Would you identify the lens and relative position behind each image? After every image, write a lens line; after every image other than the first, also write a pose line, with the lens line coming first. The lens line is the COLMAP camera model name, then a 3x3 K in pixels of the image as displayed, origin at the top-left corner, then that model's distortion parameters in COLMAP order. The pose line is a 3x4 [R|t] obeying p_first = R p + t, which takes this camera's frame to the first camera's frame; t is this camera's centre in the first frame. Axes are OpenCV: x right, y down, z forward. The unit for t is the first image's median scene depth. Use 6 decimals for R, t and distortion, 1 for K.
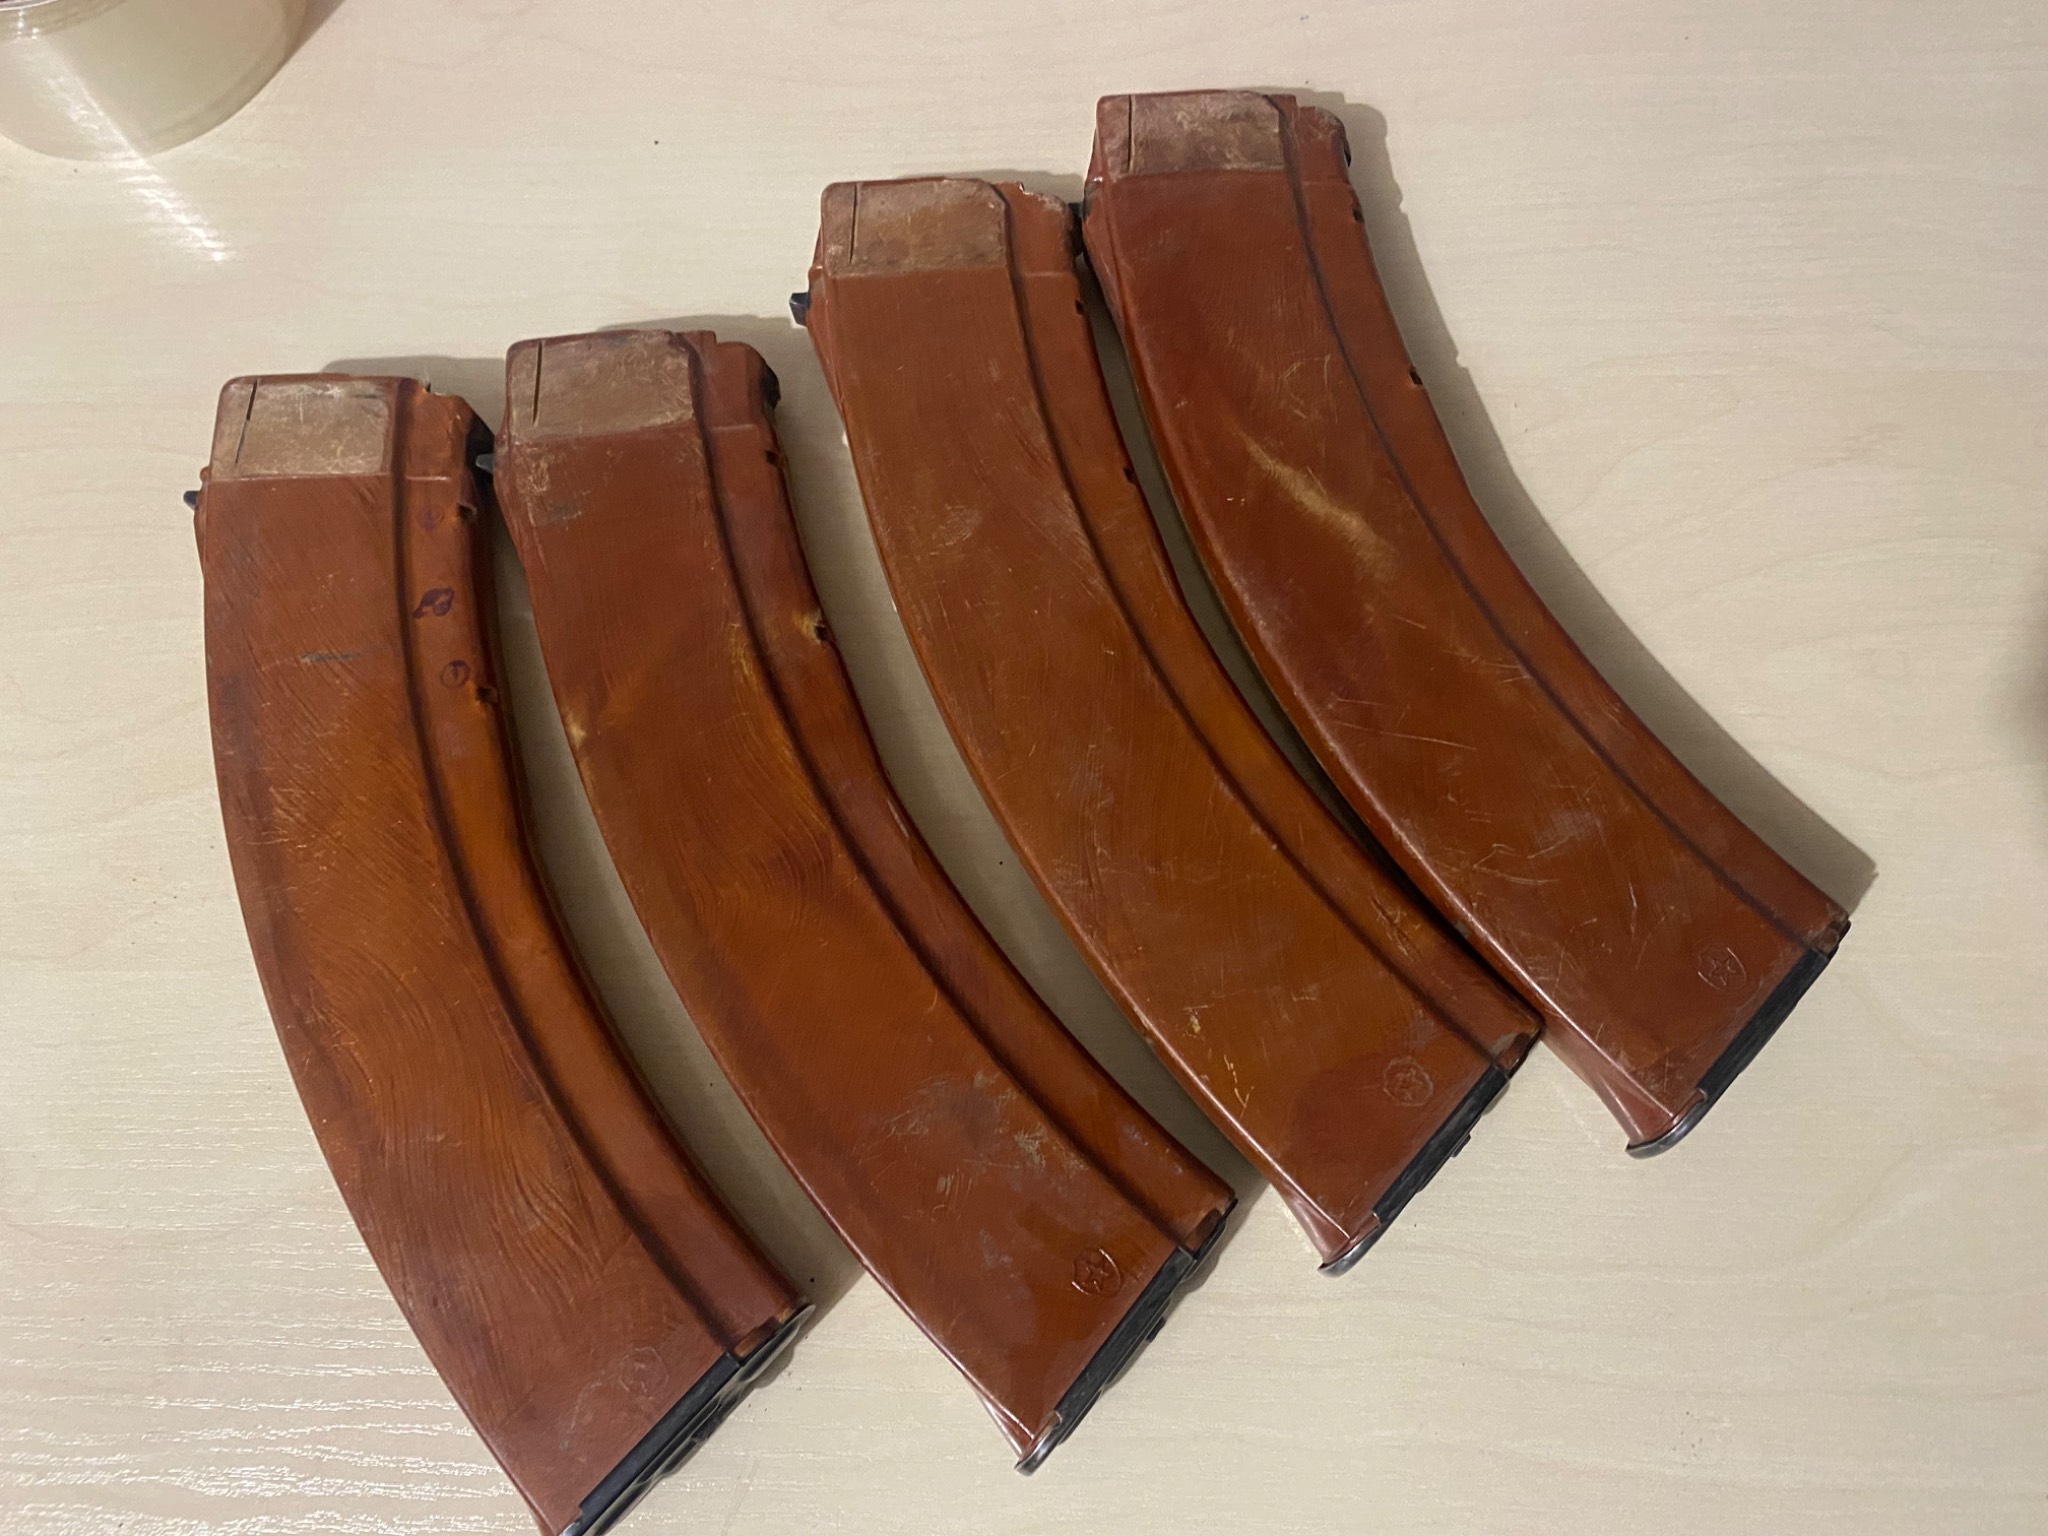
lens RADIAL K [[1514.7, 0, 962.0], [0, 1514.7, 762.6], [0, 0, 1]] dist [0.004960, -0.000513]
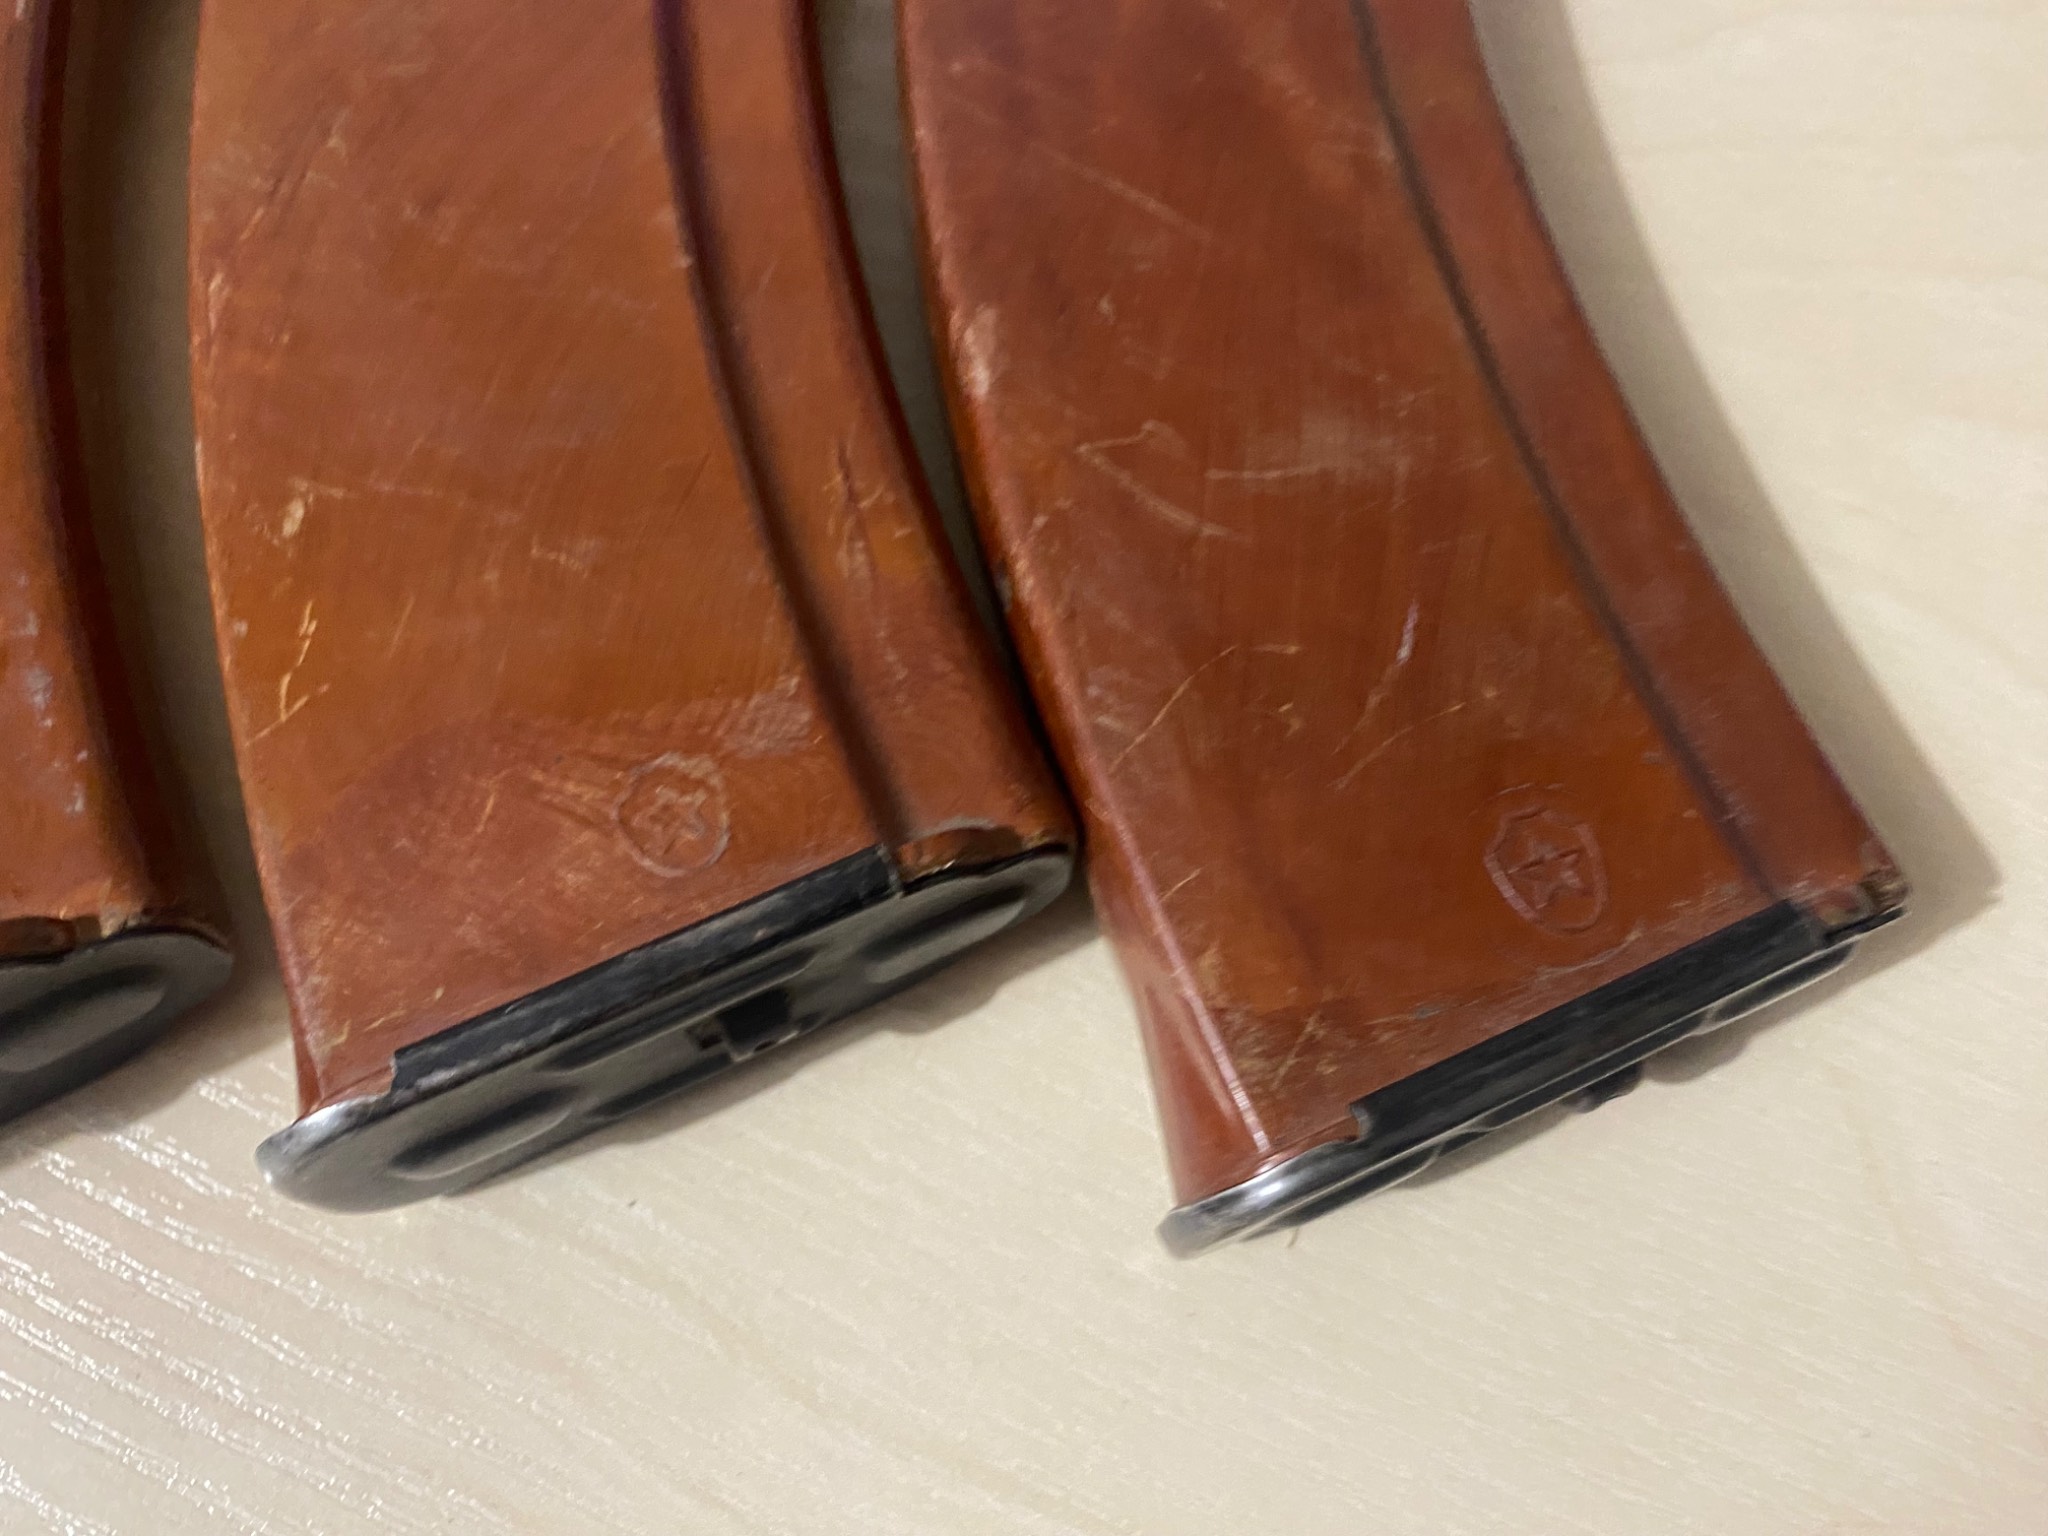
lens RADIAL K [[1497.4, 0, 976.9], [0, 1497.4, 768.7], [0, 0, 1]] dist [0.000567, -0.000014]
pose [[0.923184, 0.377317, -0.073237, 0.387354], [-0.381524, 0.922685, -0.055607, 0.190027], [0.046593, 0.079277, 0.995763, 0.615567]]
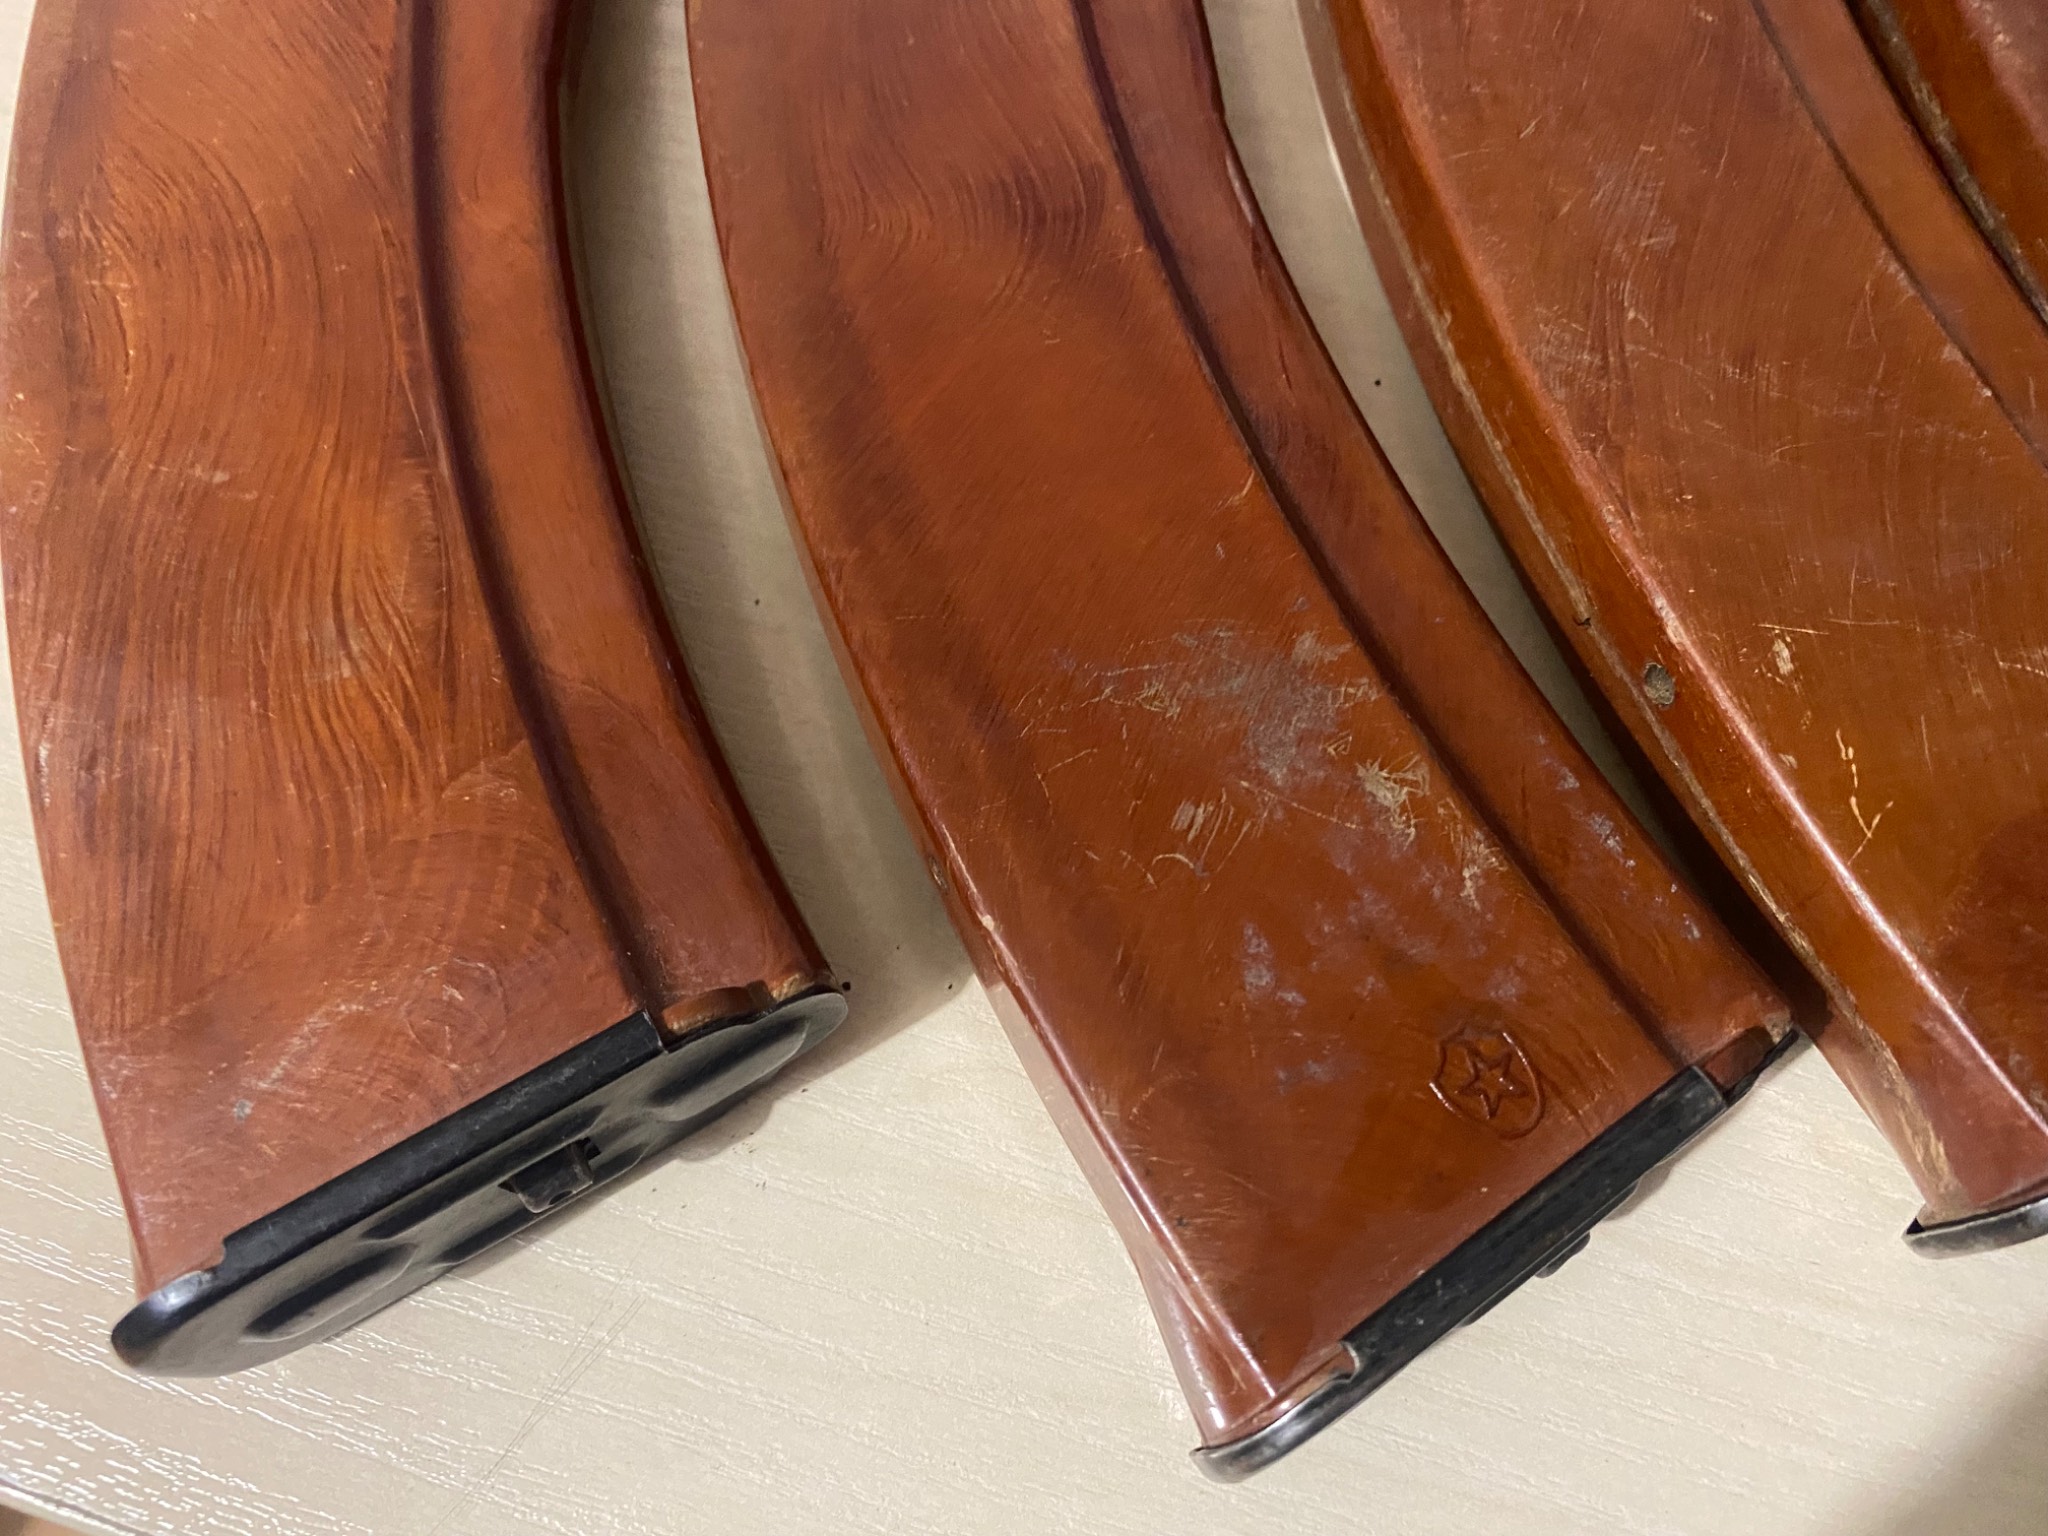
lens RADIAL K [[1514.7, 0, 962.0], [0, 1514.7, 762.6], [0, 0, 1]] dist [0.004960, -0.000513]
pose [[0.961377, 0.268237, -0.061661, -0.054181], [-0.271777, 0.960567, -0.058717, 0.305234], [0.043479, 0.073208, 0.996369, 0.528505]]
